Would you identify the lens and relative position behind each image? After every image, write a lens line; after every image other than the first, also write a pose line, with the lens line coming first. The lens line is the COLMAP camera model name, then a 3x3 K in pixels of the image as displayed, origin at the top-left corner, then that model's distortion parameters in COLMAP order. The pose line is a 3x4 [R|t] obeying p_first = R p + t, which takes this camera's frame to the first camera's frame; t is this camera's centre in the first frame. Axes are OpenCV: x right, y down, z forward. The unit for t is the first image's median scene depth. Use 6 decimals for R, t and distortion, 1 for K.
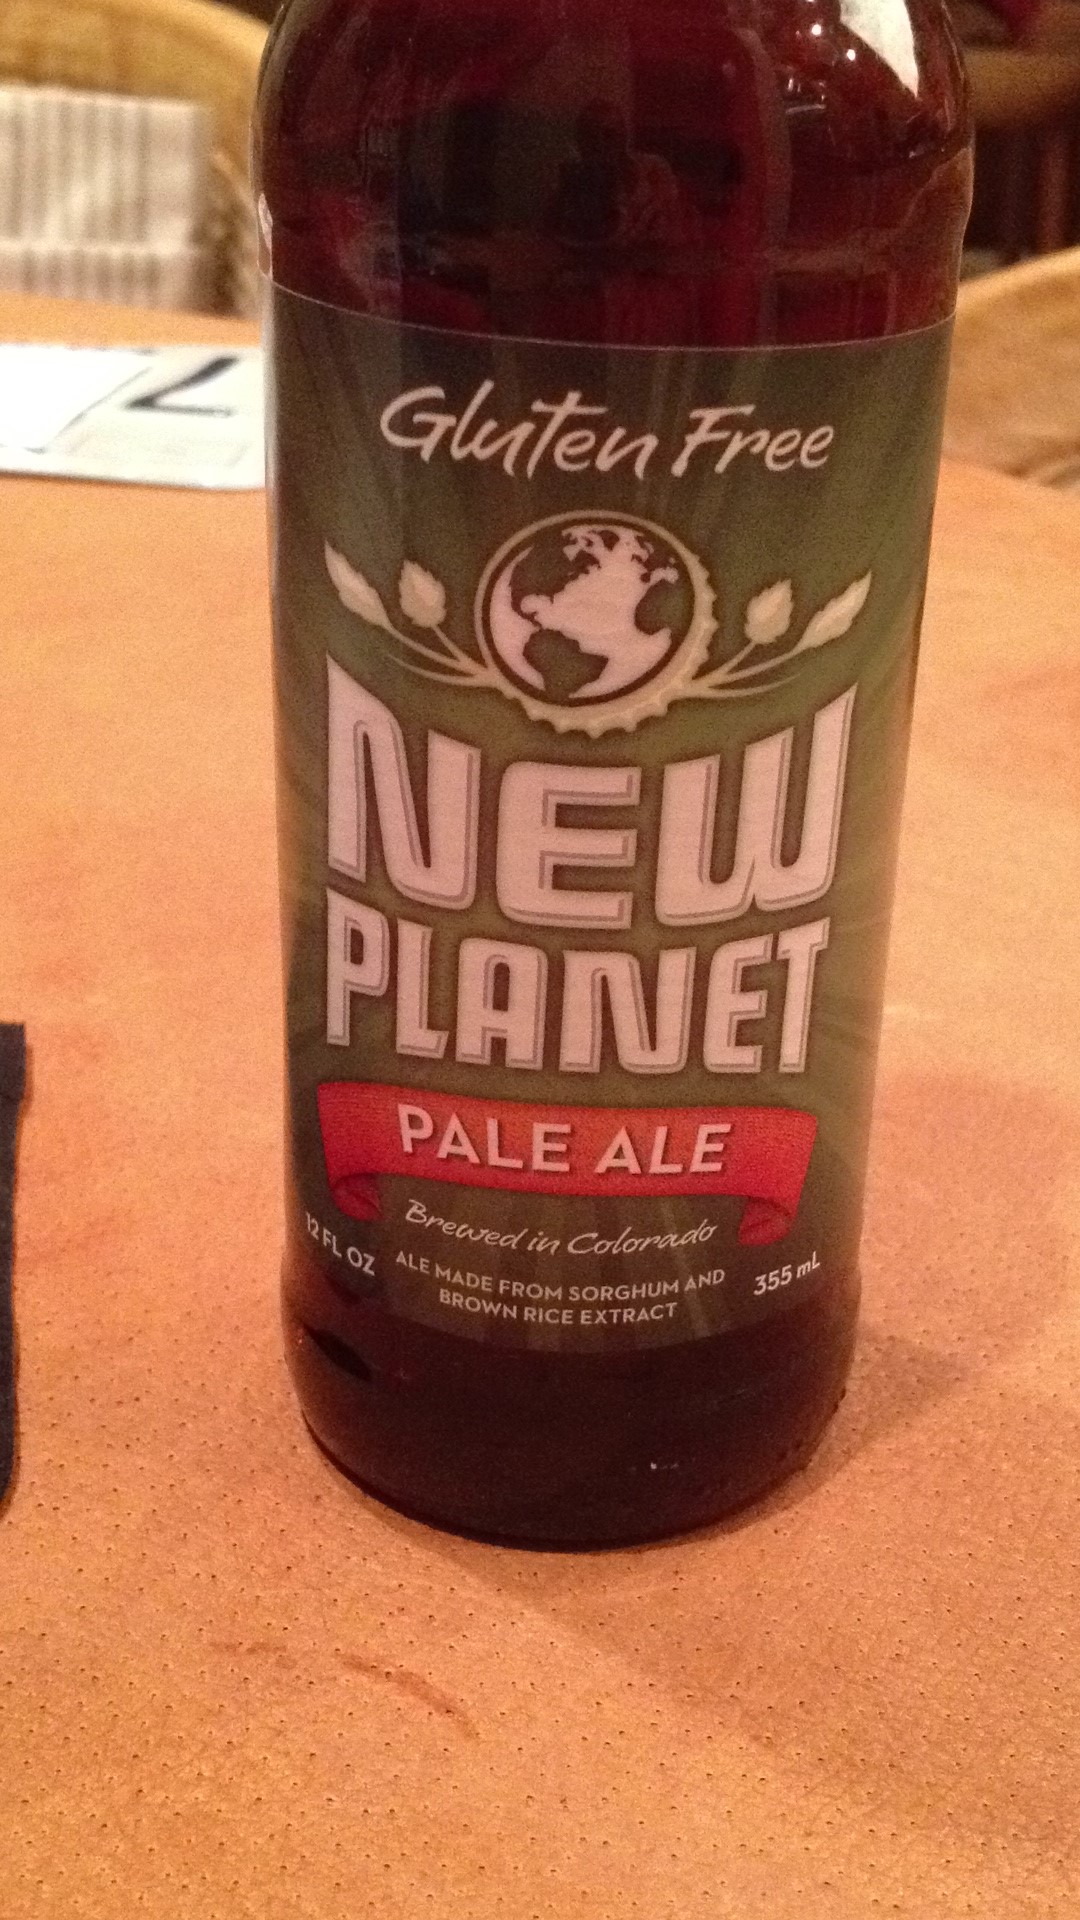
lens RADIAL K [[2410.8, 0, 595.5], [0, 2410.8, 959.7], [0, 0, 1]] dist [0.249830, -0.734004]
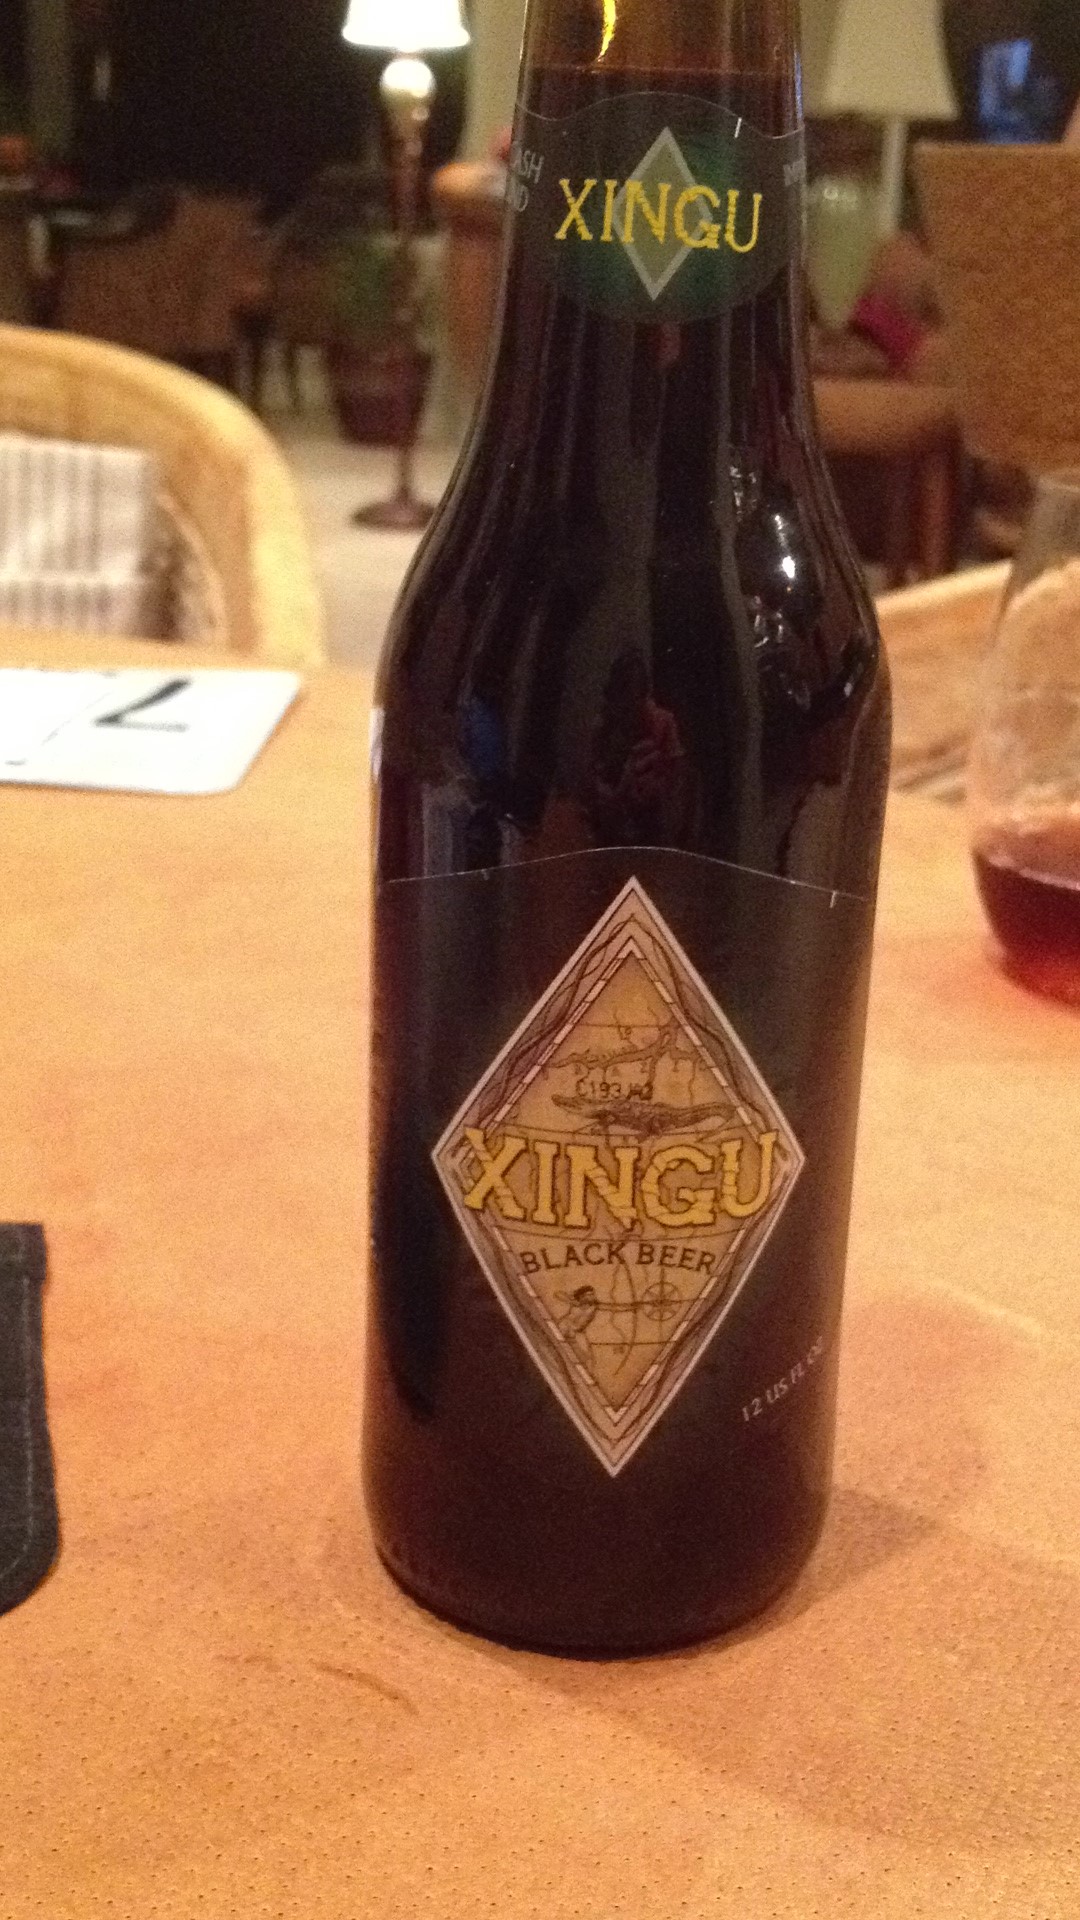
lens RADIAL K [[2431.2, 0, 587.0], [0, 2431.2, 963.1], [0, 0, 1]] dist [0.253172, -0.743609]
pose [[0.999479, -0.005701, 0.031772, 0.003556], [0.009395, 0.993046, -0.117354, 0.058858], [-0.030882, 0.117592, 0.992582, -0.351089]]
